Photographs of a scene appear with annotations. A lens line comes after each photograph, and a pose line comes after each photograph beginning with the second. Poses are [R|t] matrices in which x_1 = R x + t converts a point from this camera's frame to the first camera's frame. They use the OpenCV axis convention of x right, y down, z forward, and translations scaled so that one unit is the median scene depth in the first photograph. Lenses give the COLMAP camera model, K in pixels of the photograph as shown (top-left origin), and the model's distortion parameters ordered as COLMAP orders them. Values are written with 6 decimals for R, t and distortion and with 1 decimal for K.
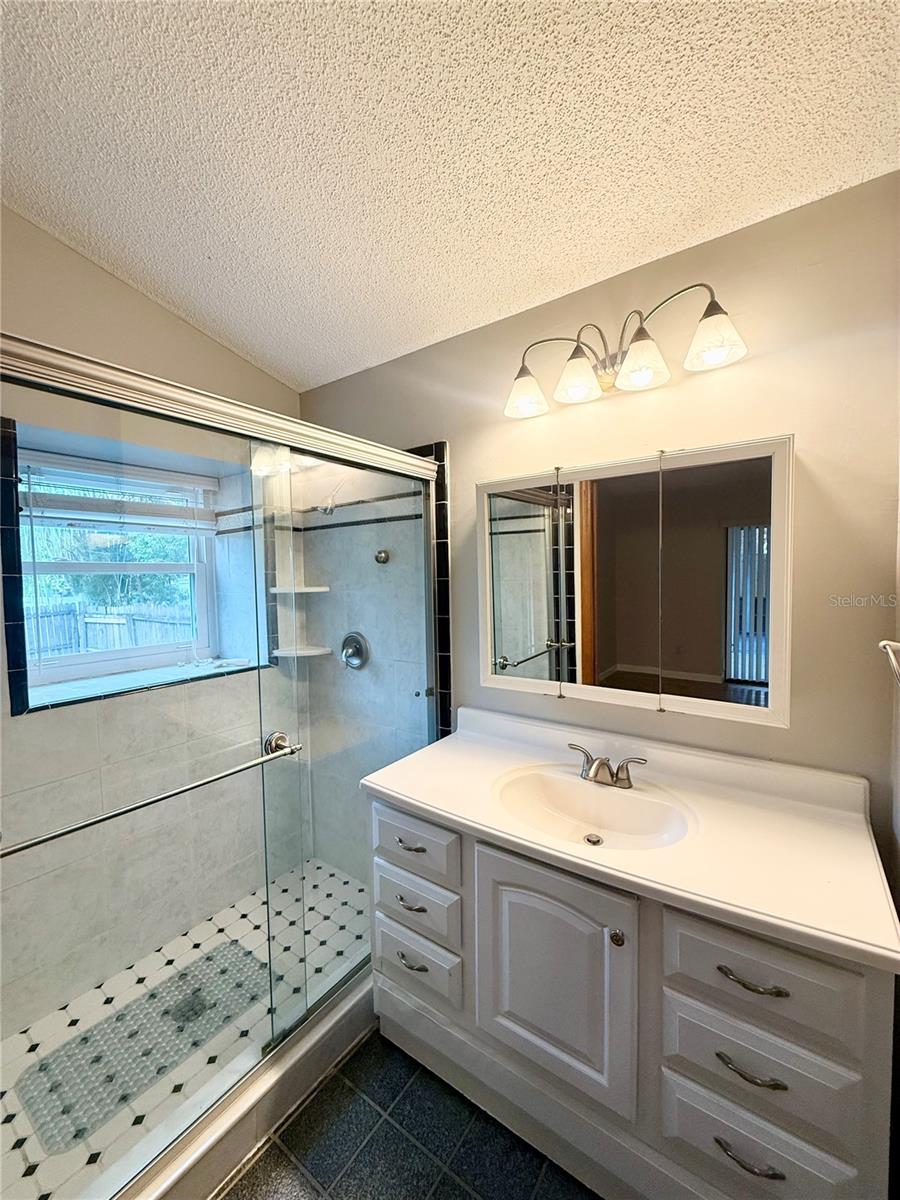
lens RADIAL K [[478.8, 0, 451.5], [0, 478.8, 597.6], [0, 0, 1]] dist [-0.000668, 0.000134]
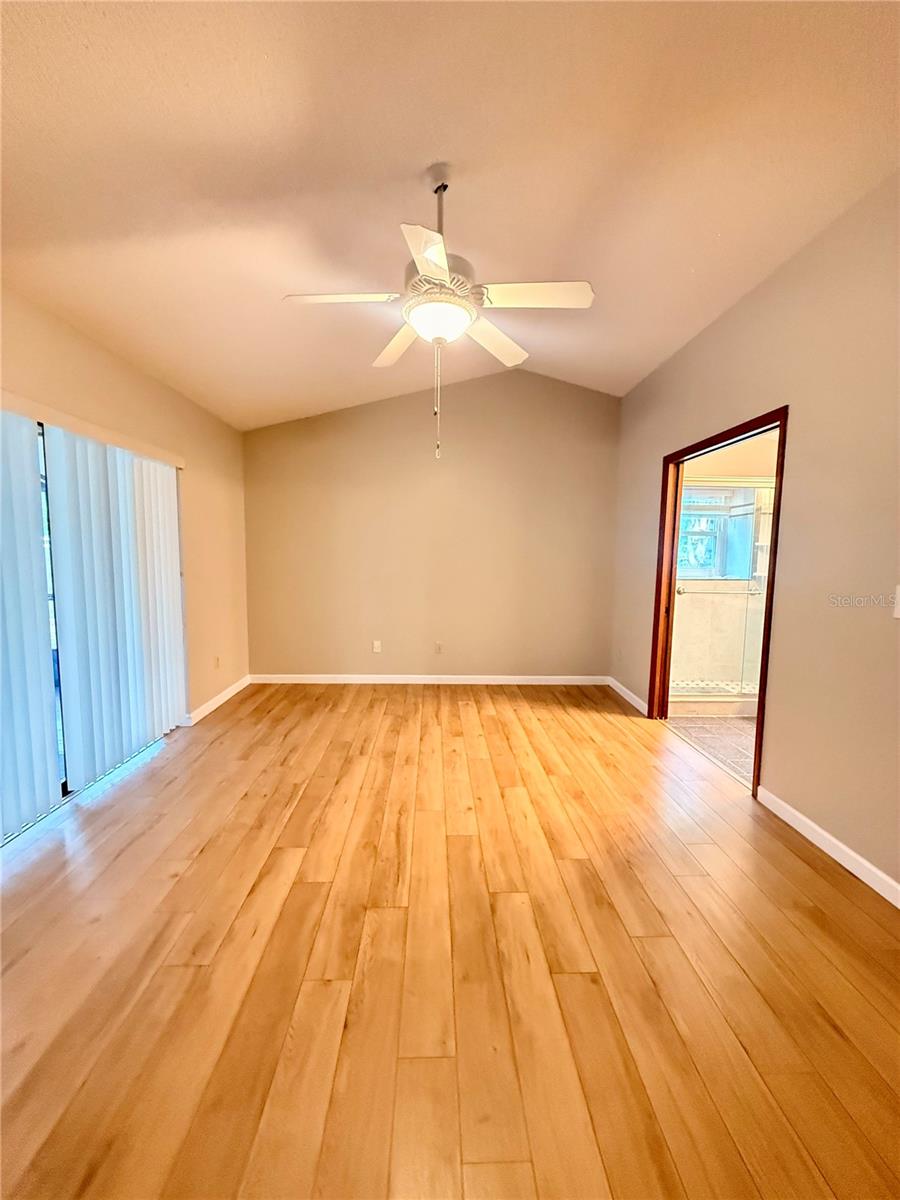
lens RADIAL K [[478.8, 0, 451.5], [0, 478.8, 597.6], [0, 0, 1]] dist [-0.000668, 0.000134]
pose [[0.615947, 0.095275, -0.782005, 0.446751], [-0.079510, 0.995109, 0.058612, 0.197524], [0.783765, 0.026075, 0.620510, -1.287578]]
